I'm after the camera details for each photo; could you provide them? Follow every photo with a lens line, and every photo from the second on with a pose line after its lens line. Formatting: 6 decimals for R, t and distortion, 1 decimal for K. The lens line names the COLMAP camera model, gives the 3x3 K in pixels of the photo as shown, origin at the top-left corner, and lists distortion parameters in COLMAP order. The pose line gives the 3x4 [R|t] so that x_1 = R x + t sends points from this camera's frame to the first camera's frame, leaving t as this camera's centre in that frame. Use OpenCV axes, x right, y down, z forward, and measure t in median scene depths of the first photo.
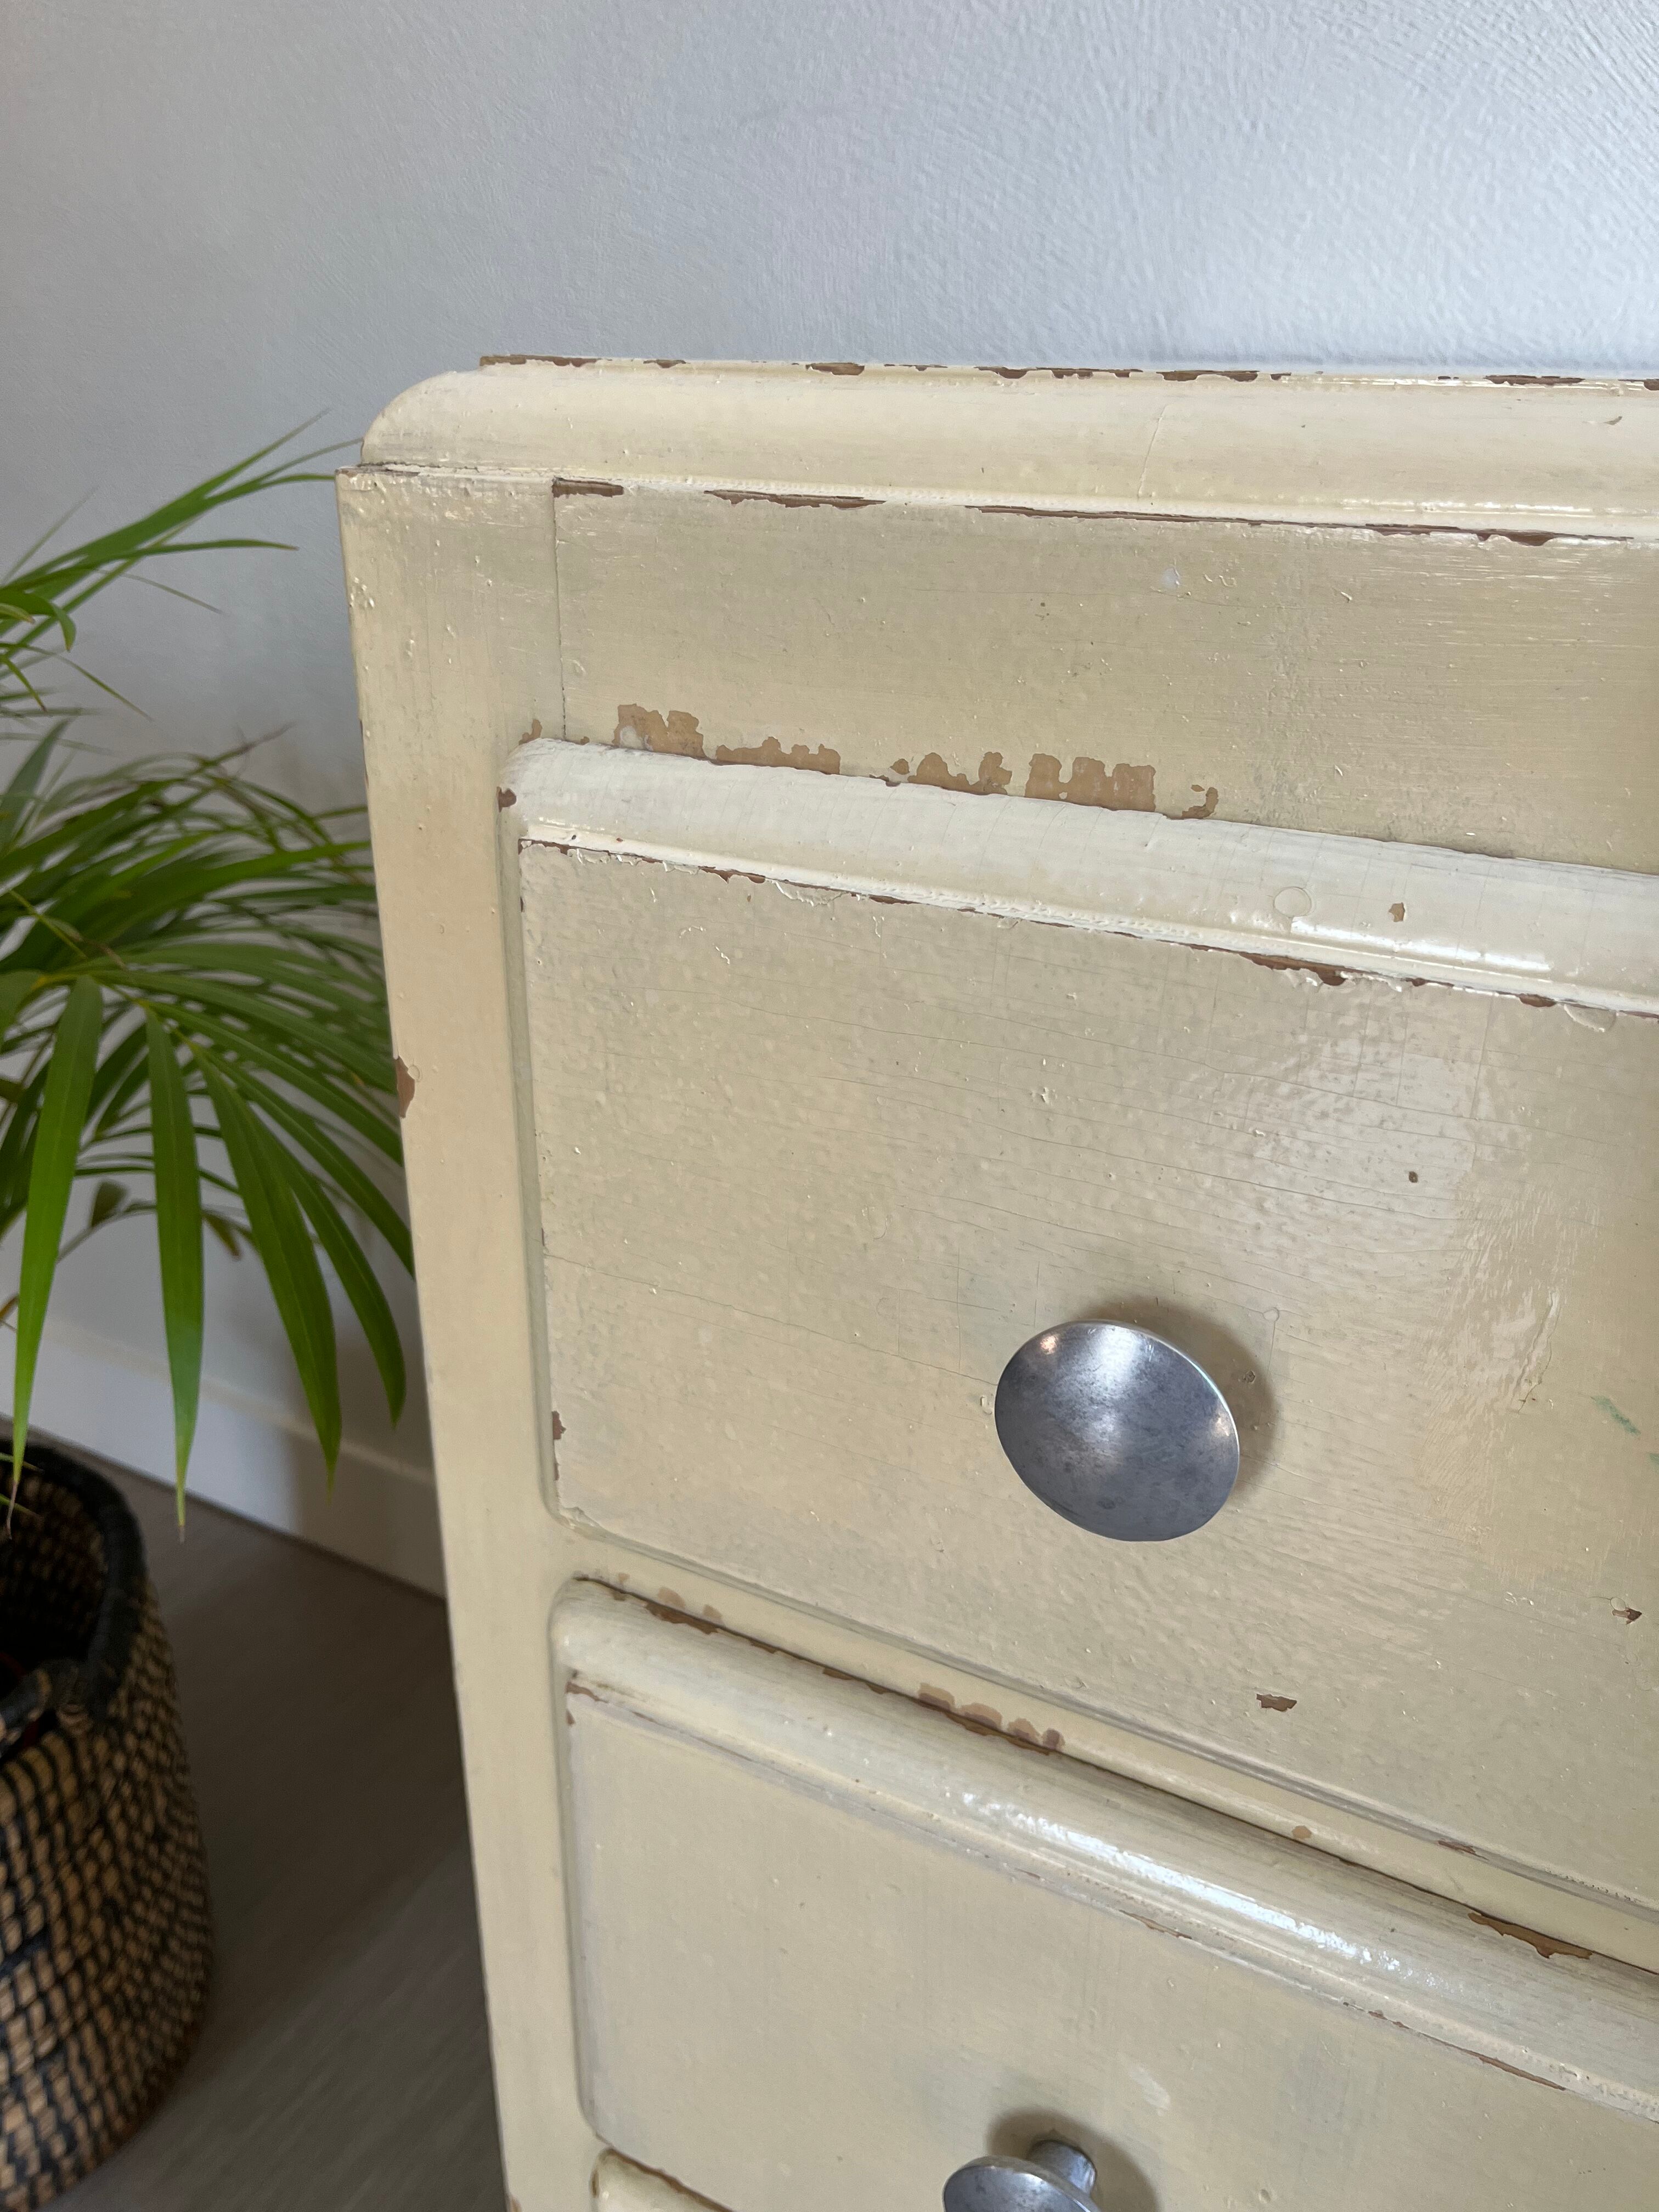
lens RADIAL K [[1684.8, 0, 867.8], [0, 1684.8, 1122.5], [0, 0, 1]] dist [0.061945, -0.116119]
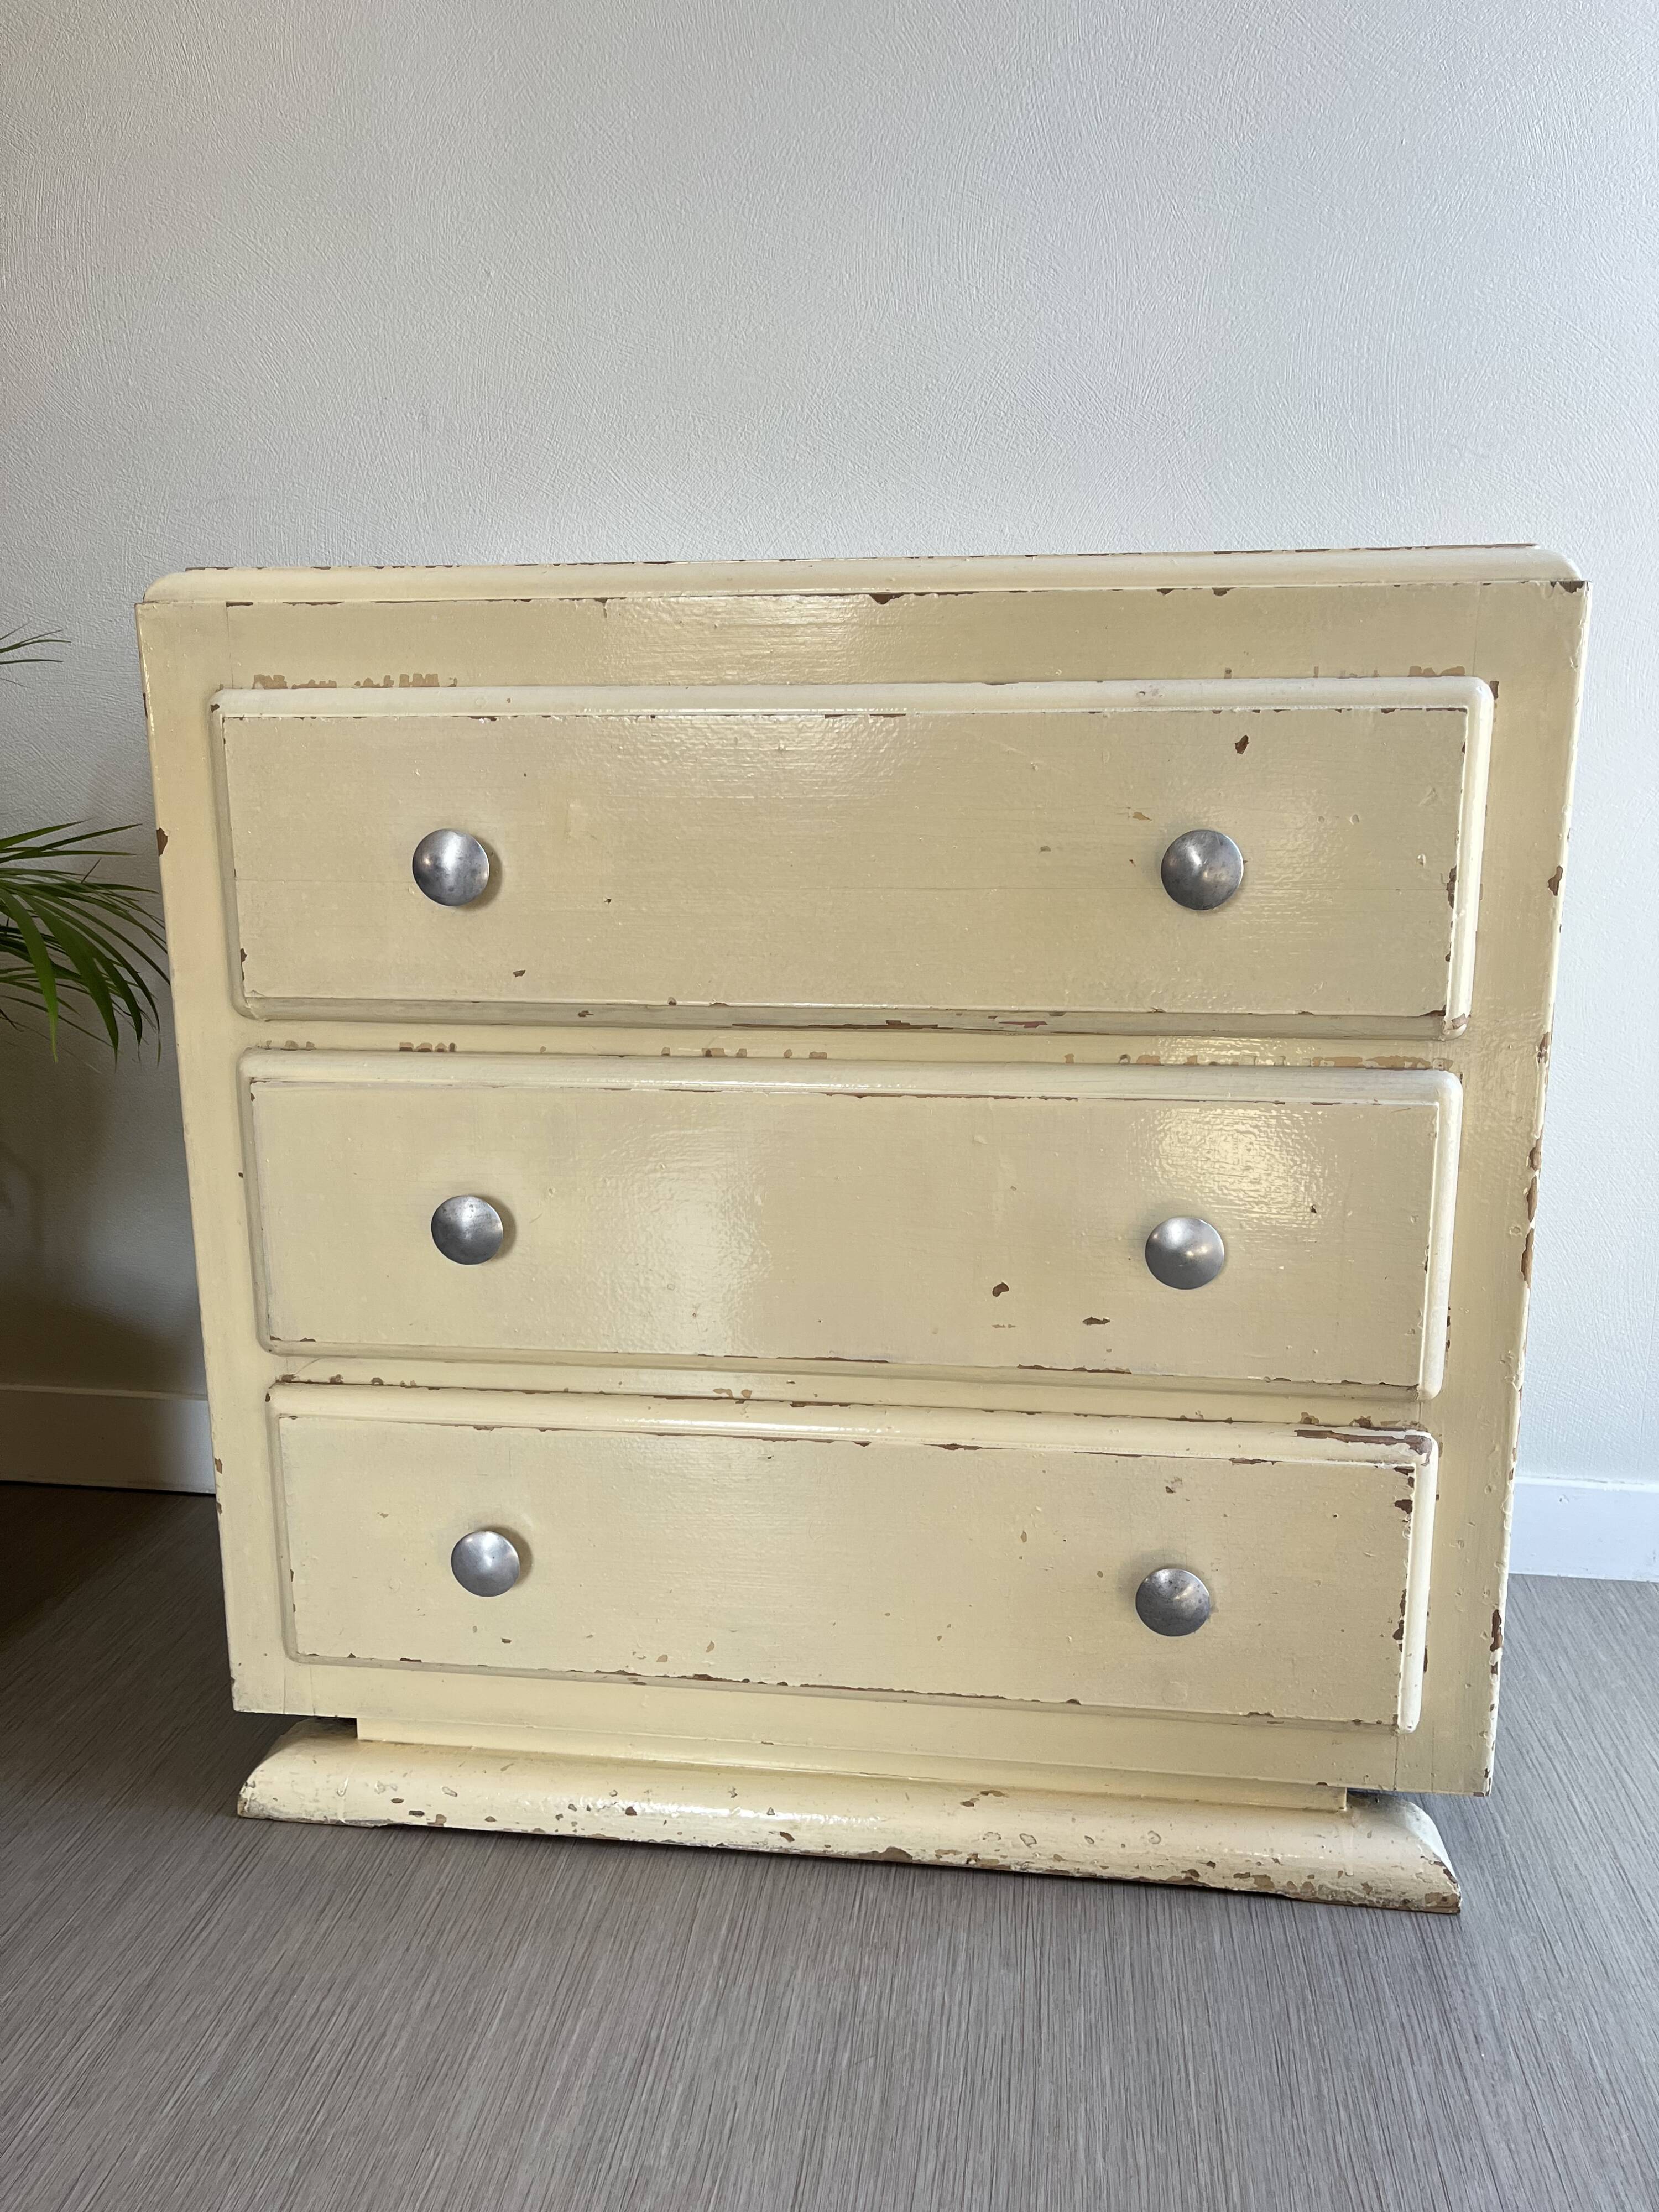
lens RADIAL K [[1682.8, 0, 831.1], [0, 1682.8, 1096.0], [0, 0, 1]] dist [0.080498, -0.125422]
pose [[0.939597, -0.096793, 0.328311, -0.199410], [0.159704, 0.972348, -0.170392, 0.918983], [-0.302740, 0.212533, 0.929074, -1.543619]]
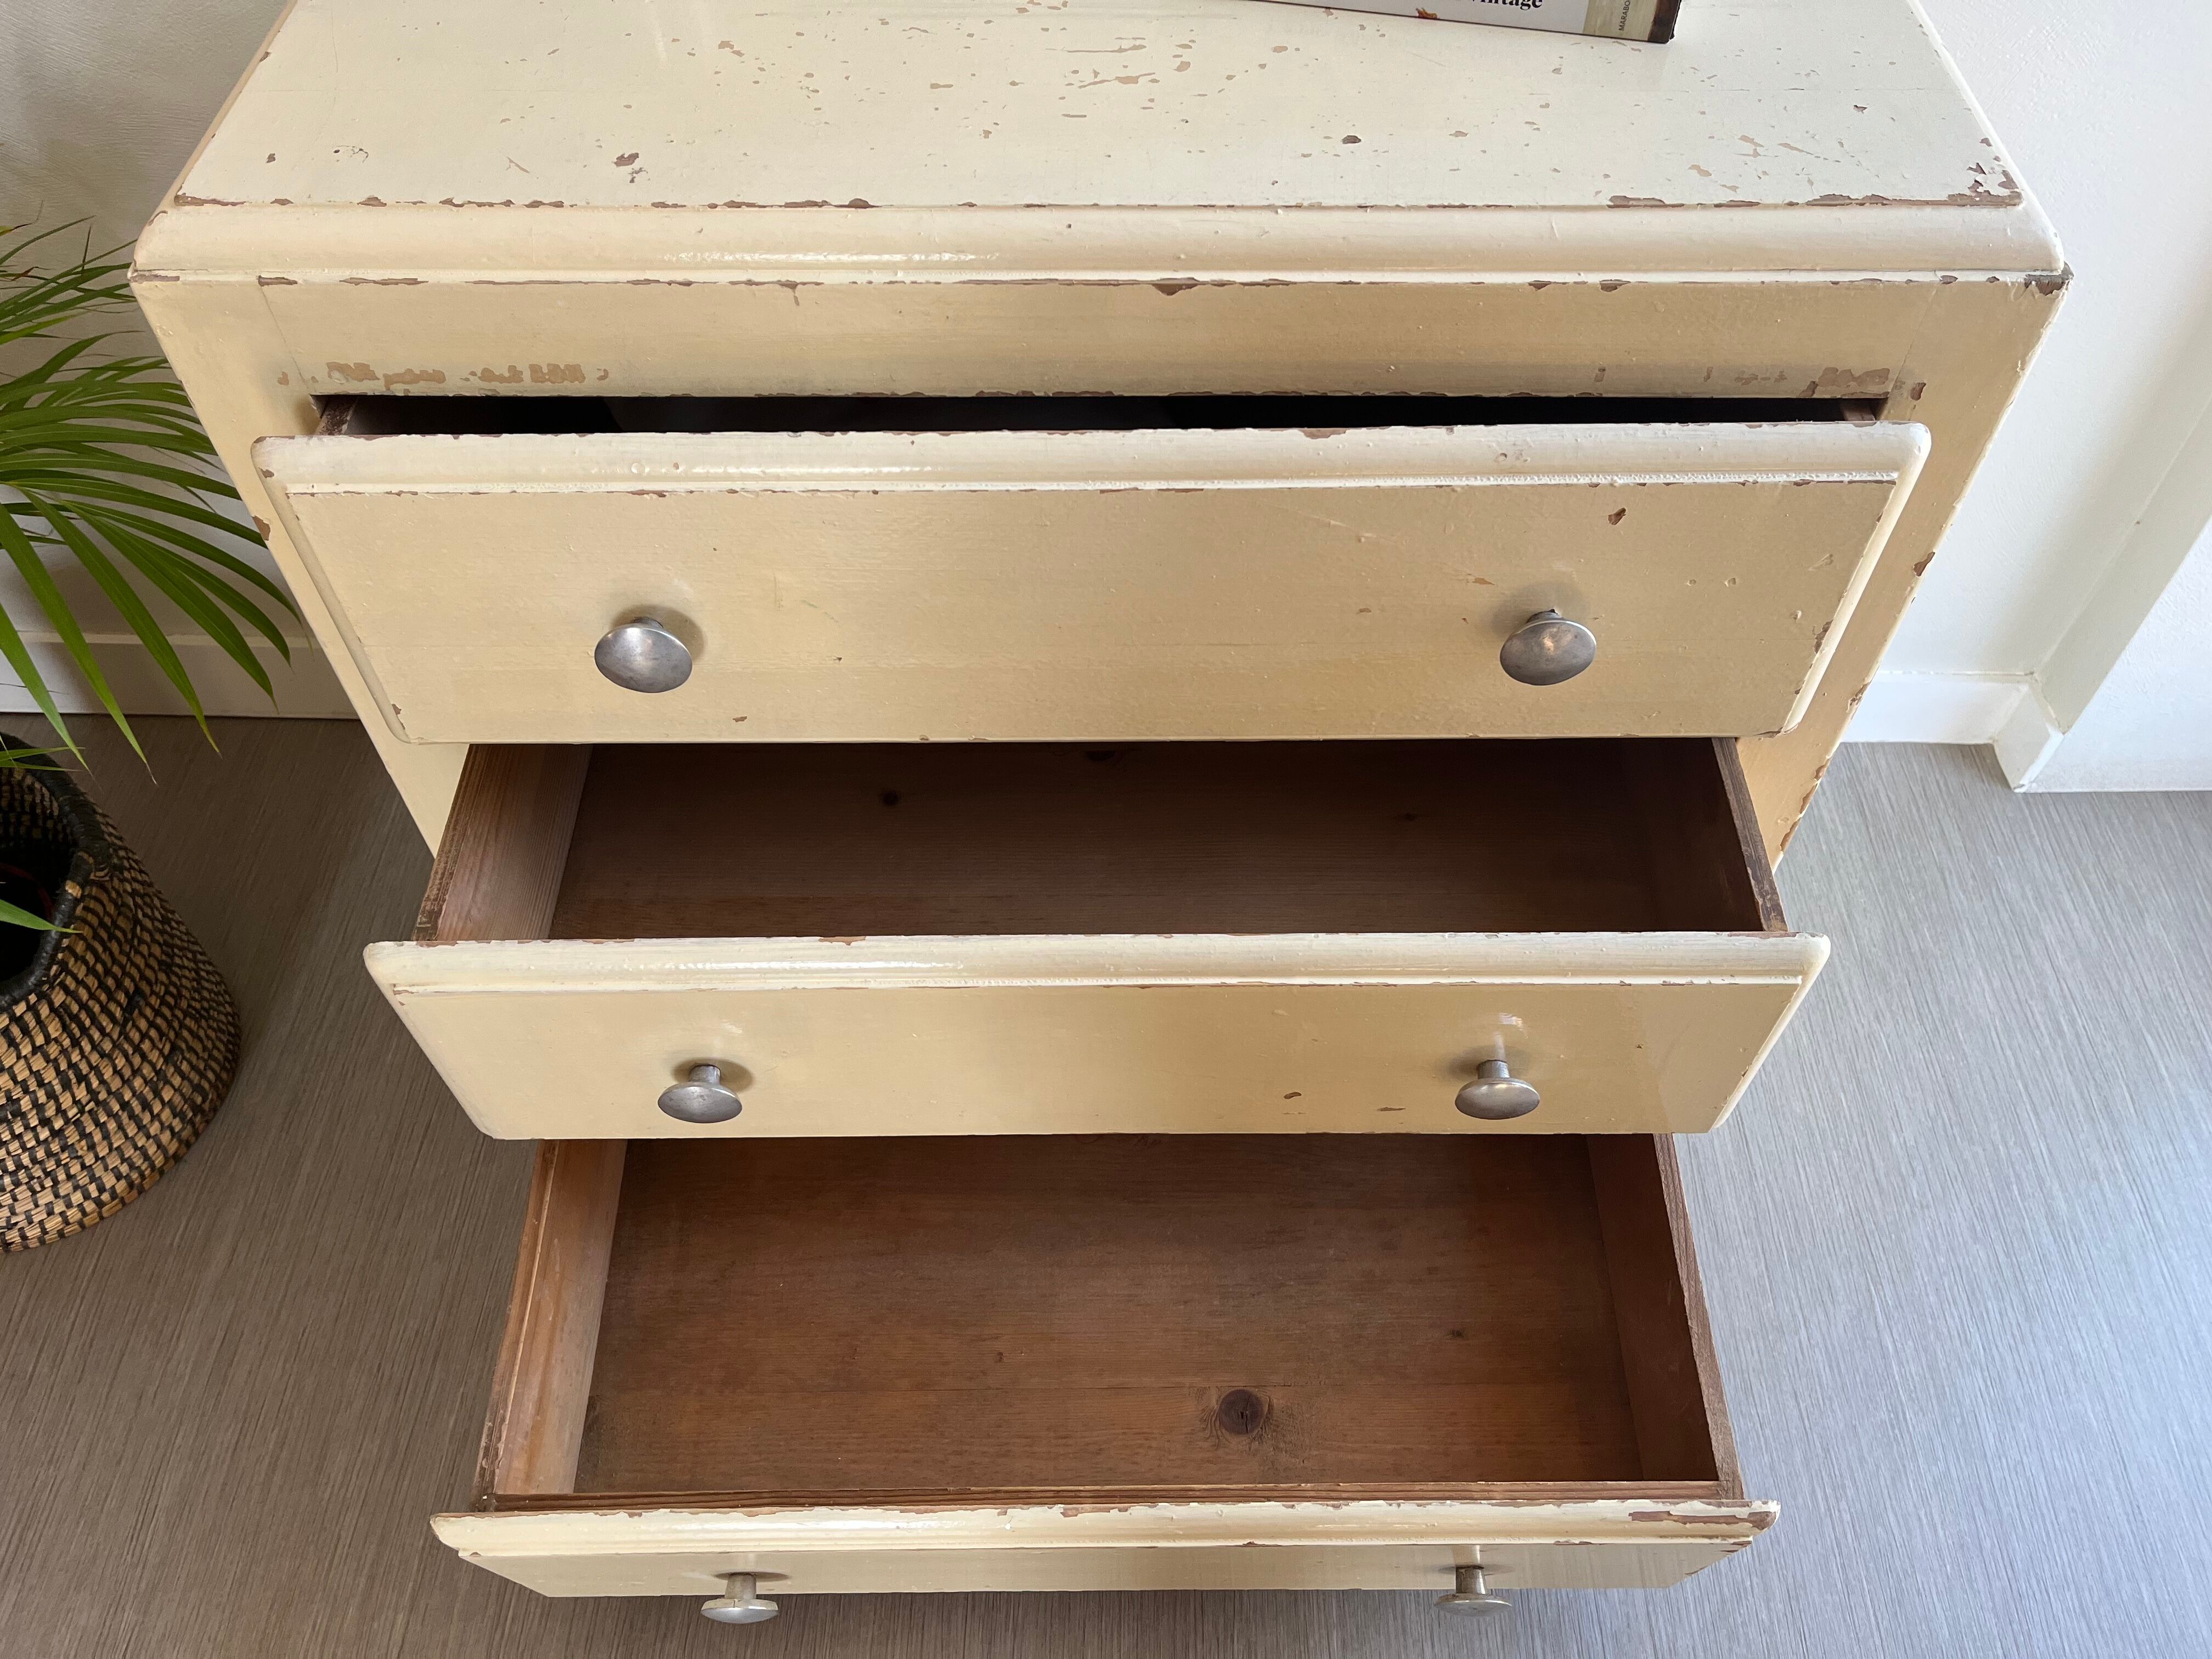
lens RADIAL K [[1670.4, 0, 1101.0], [0, 1670.4, 826.9], [0, 0, 1]] dist [0.114965, -0.160946]
pose [[0.897150, -0.363756, 0.250606, -0.013748], [0.201524, 0.841903, 0.500587, -0.525311], [-0.393077, -0.398599, 0.828619, -1.206278]]
